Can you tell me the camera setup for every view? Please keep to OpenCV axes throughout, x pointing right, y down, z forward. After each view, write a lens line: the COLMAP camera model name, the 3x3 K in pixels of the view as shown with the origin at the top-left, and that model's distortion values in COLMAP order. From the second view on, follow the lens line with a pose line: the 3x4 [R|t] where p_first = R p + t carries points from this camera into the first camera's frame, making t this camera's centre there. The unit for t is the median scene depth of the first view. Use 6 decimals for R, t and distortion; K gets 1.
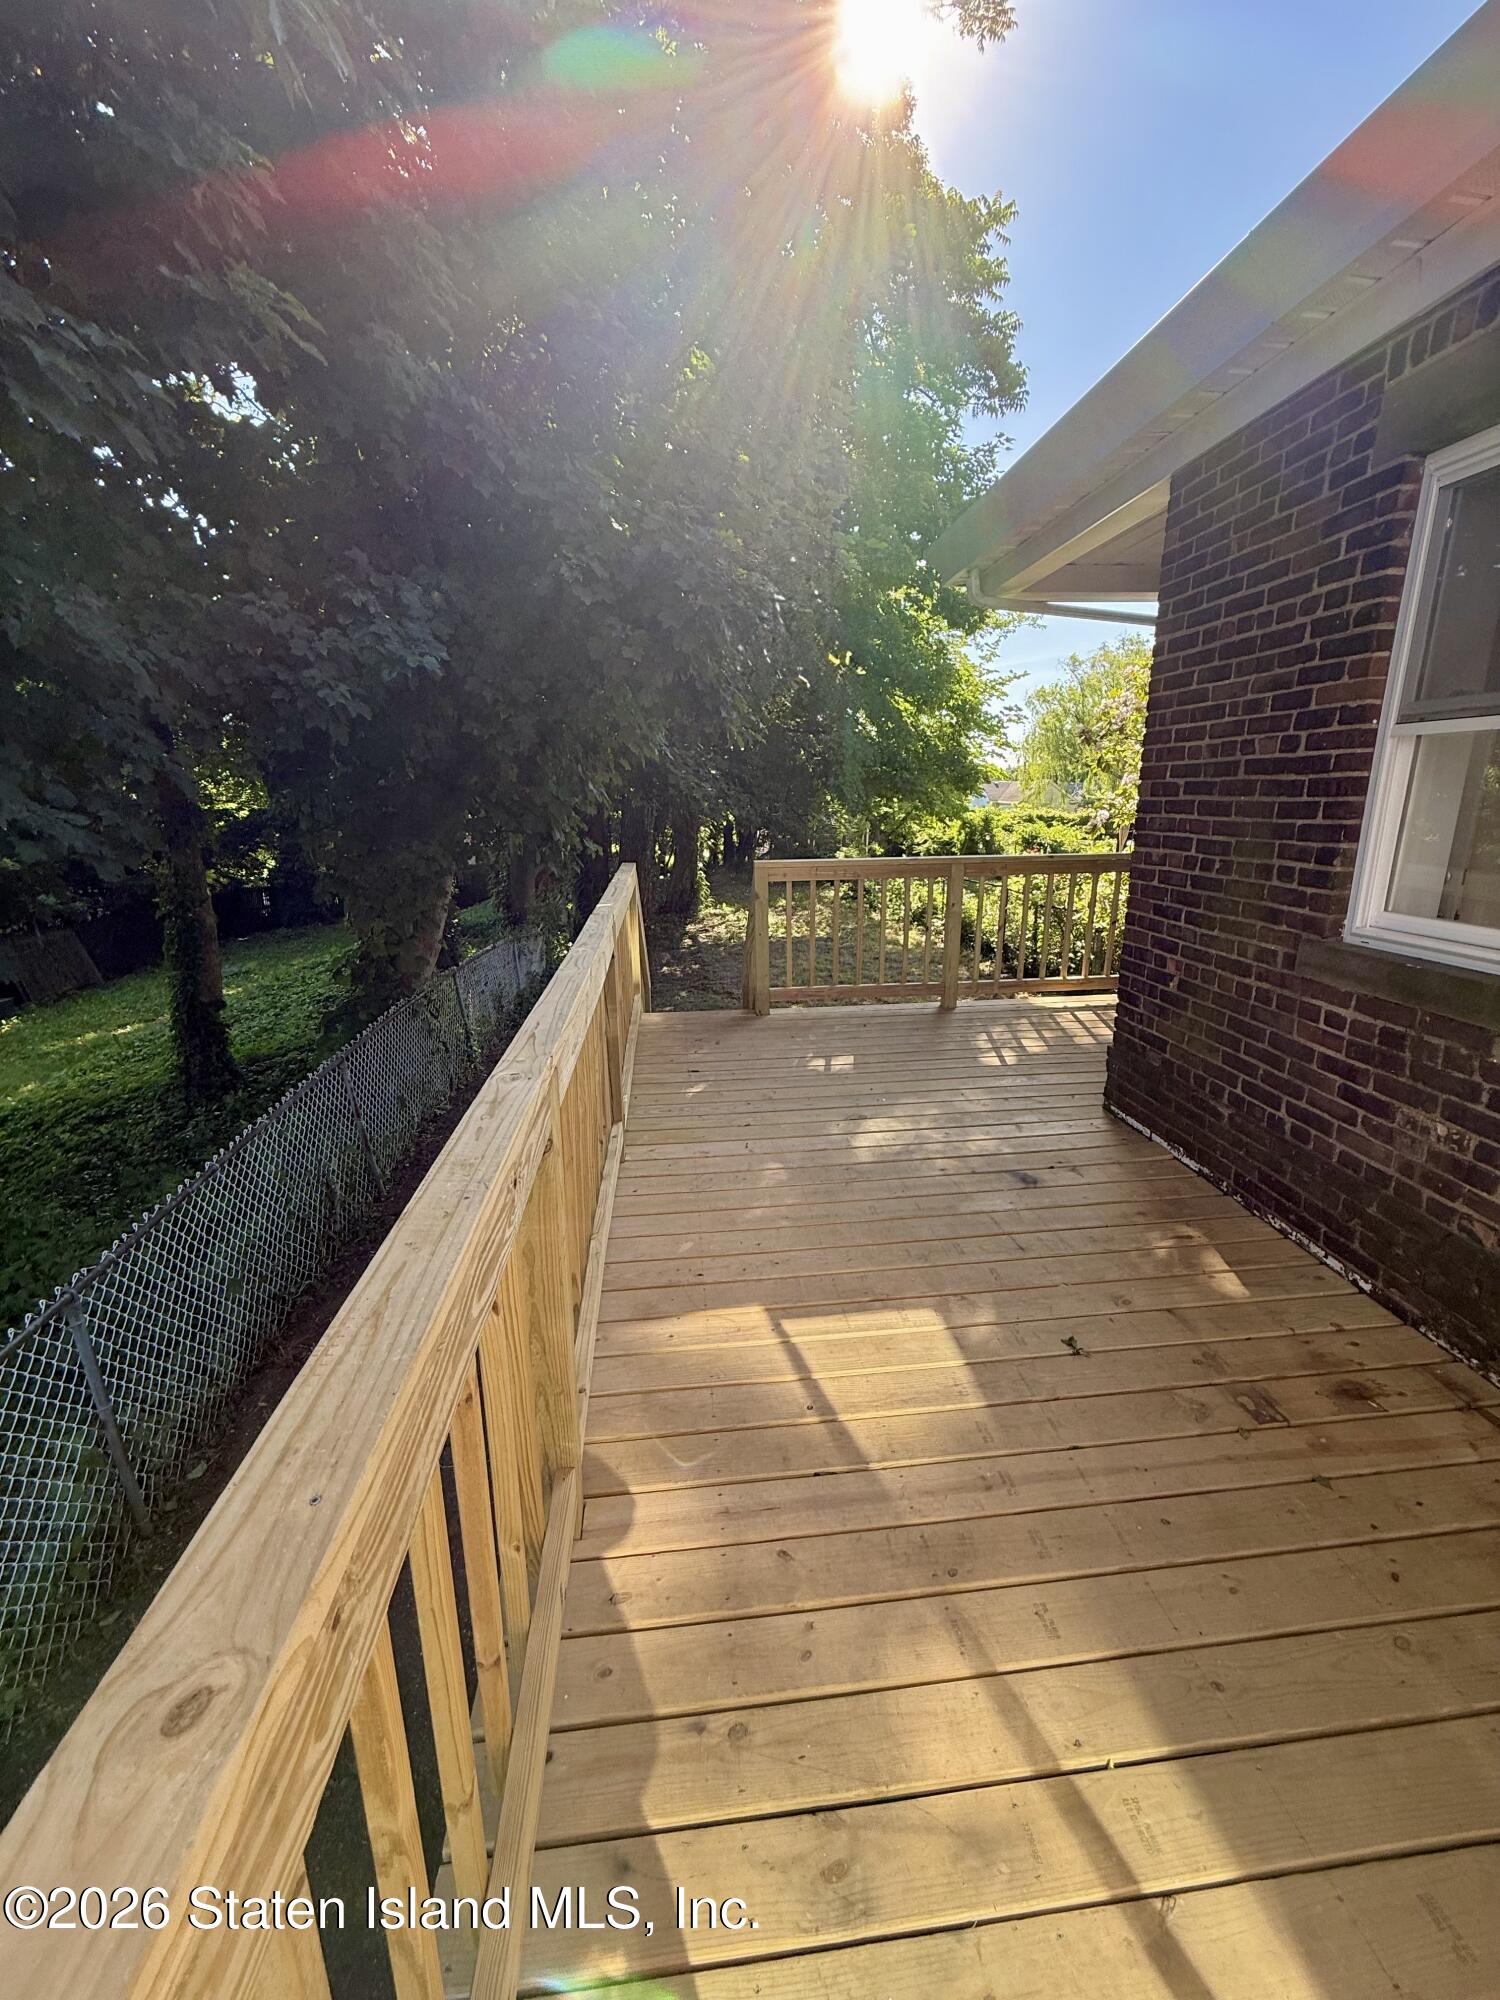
lens RADIAL K [[798.9, 0, 757.9], [0, 798.9, 1000.8], [0, 0, 1]] dist [0.000973, 0.000026]
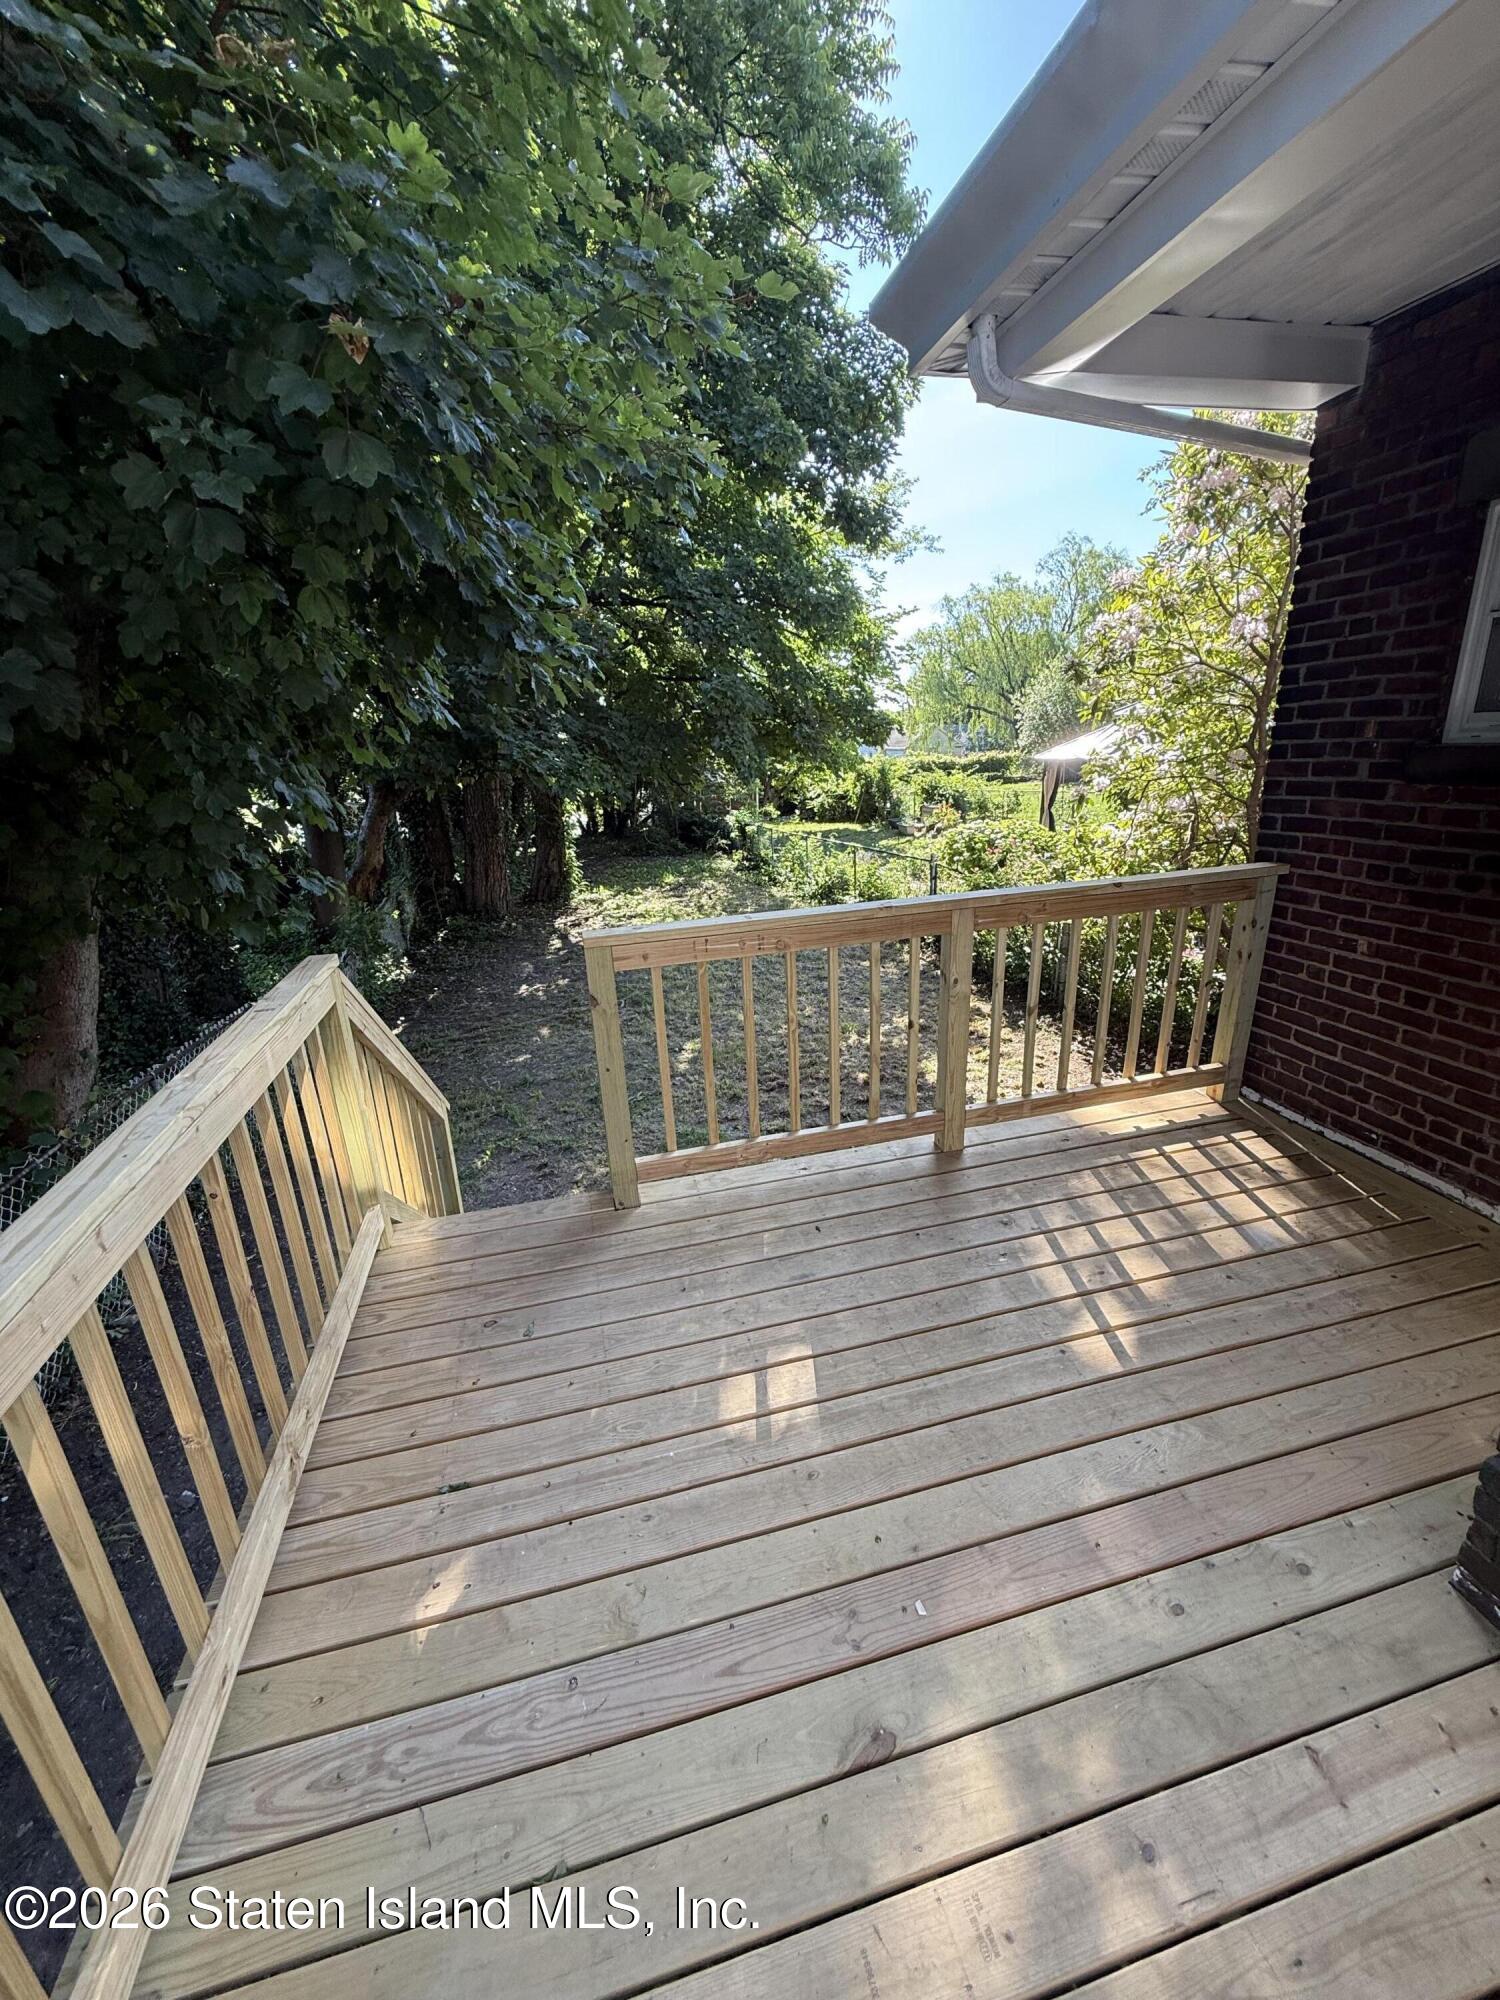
lens RADIAL K [[795.8, 0, 749.9], [0, 795.8, 997.7], [0, 0, 1]] dist [0.000691, 0.000082]
pose [[0.990676, -0.075835, 0.113182, 0.014496], [0.069638, 0.995900, 0.057747, -0.055533], [-0.117097, -0.049327, 0.991895, 0.172283]]
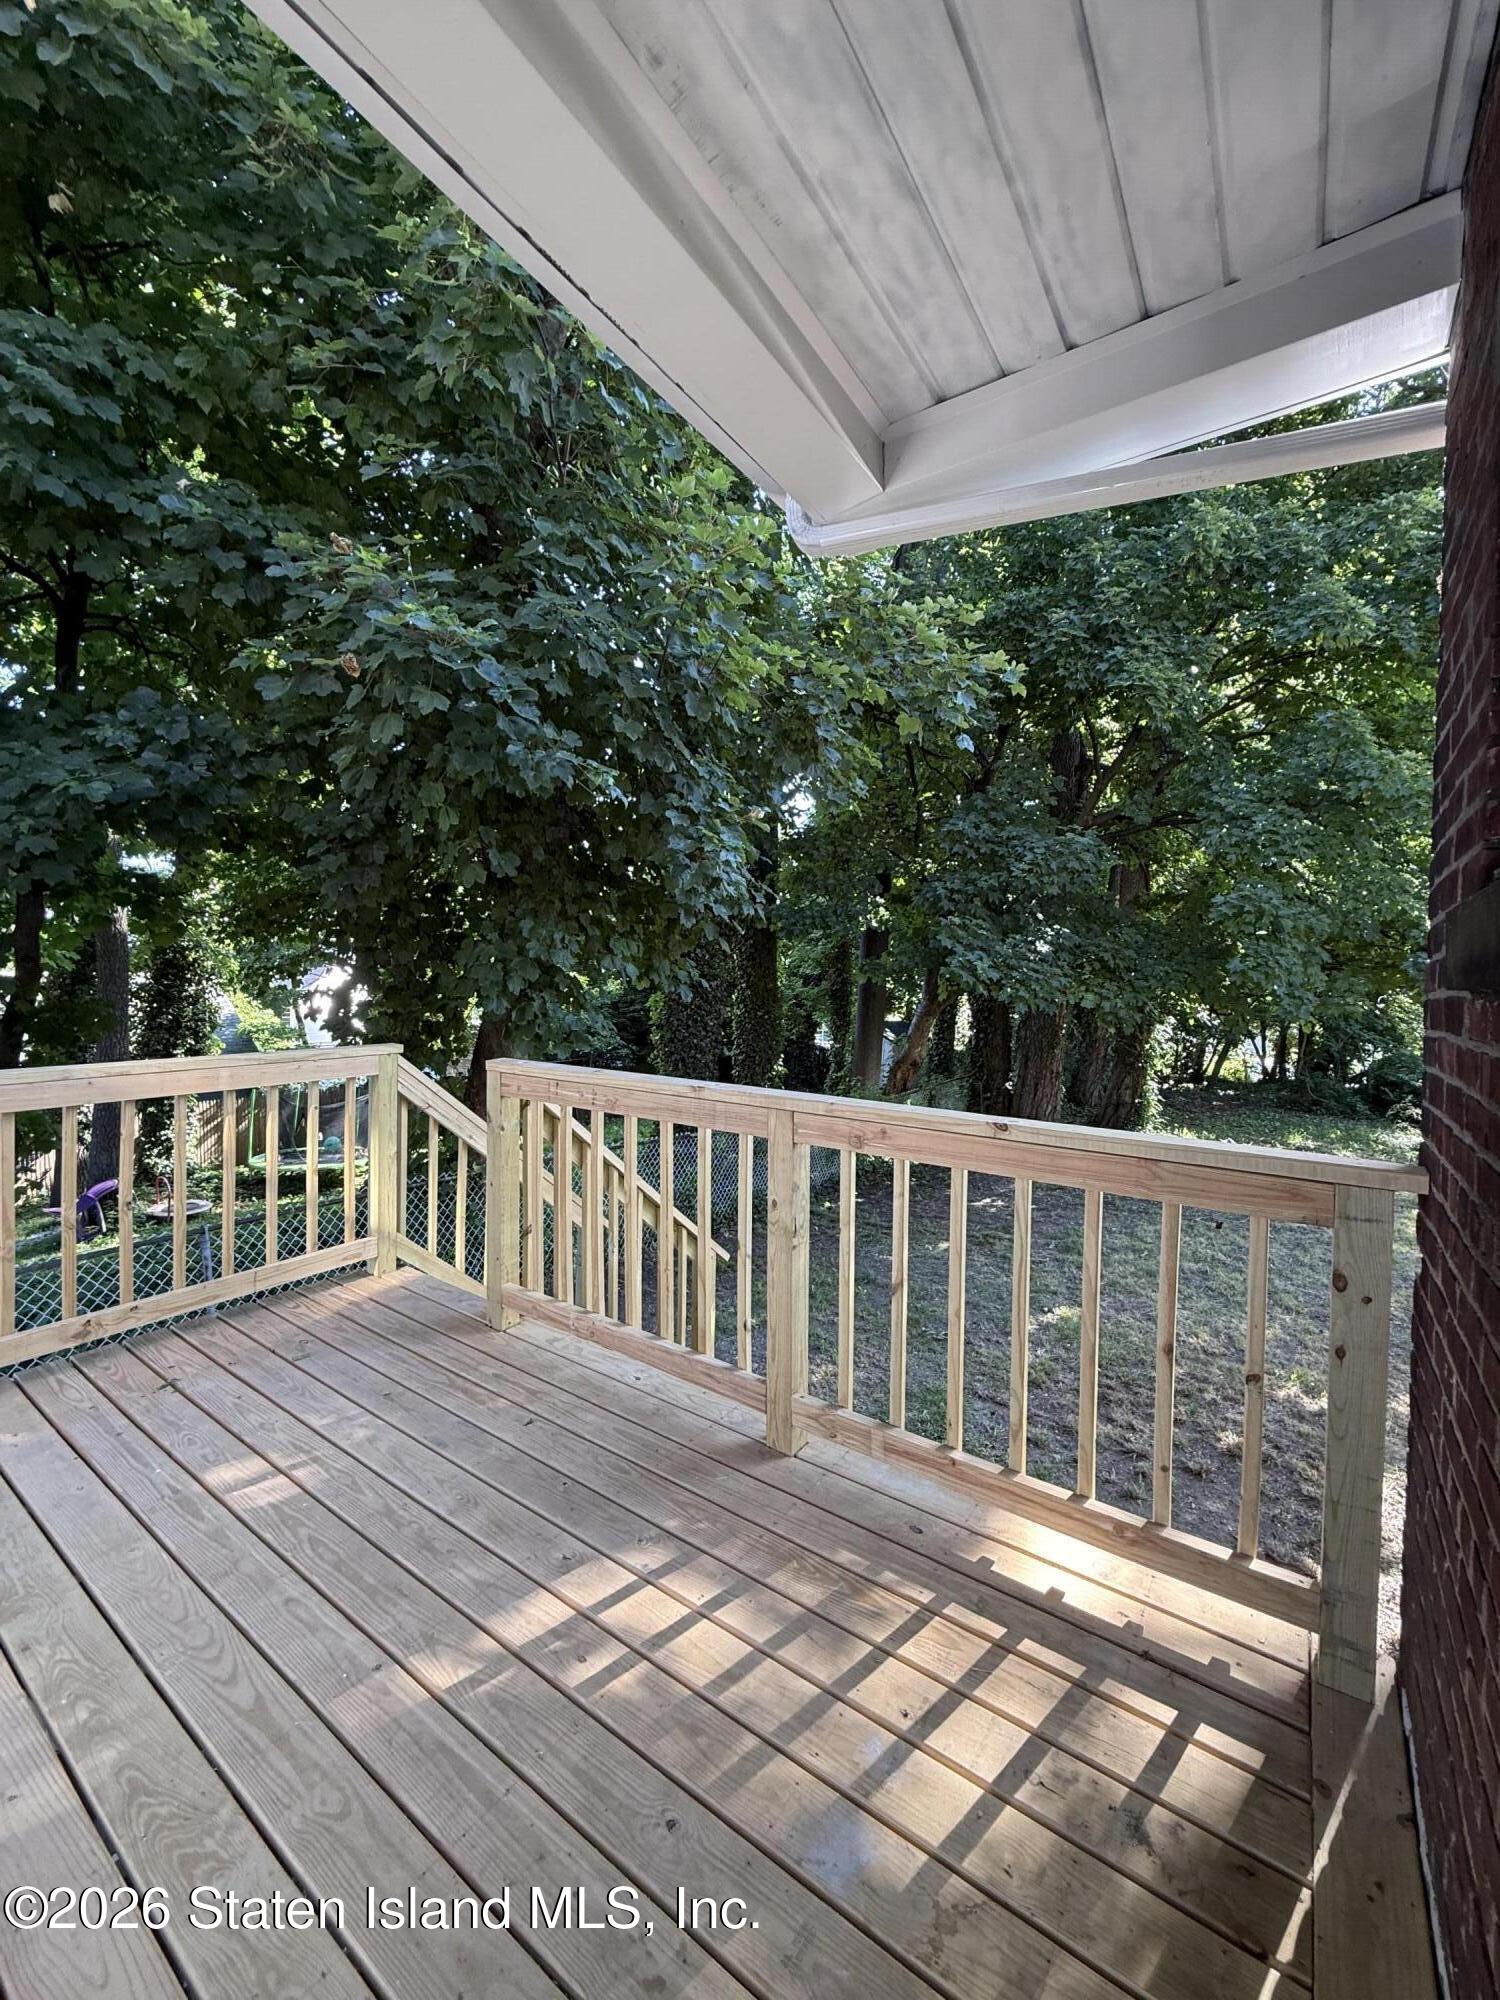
lens RADIAL K [[795.8, 0, 749.9], [0, 795.8, 997.7], [0, 0, 1]] dist [0.000691, 0.000082]
pose [[0.747770, 0.046922, -0.662298, 0.189168], [-0.200264, 0.966983, -0.157601, -0.057652], [0.633036, 0.250484, 0.732477, 0.240217]]
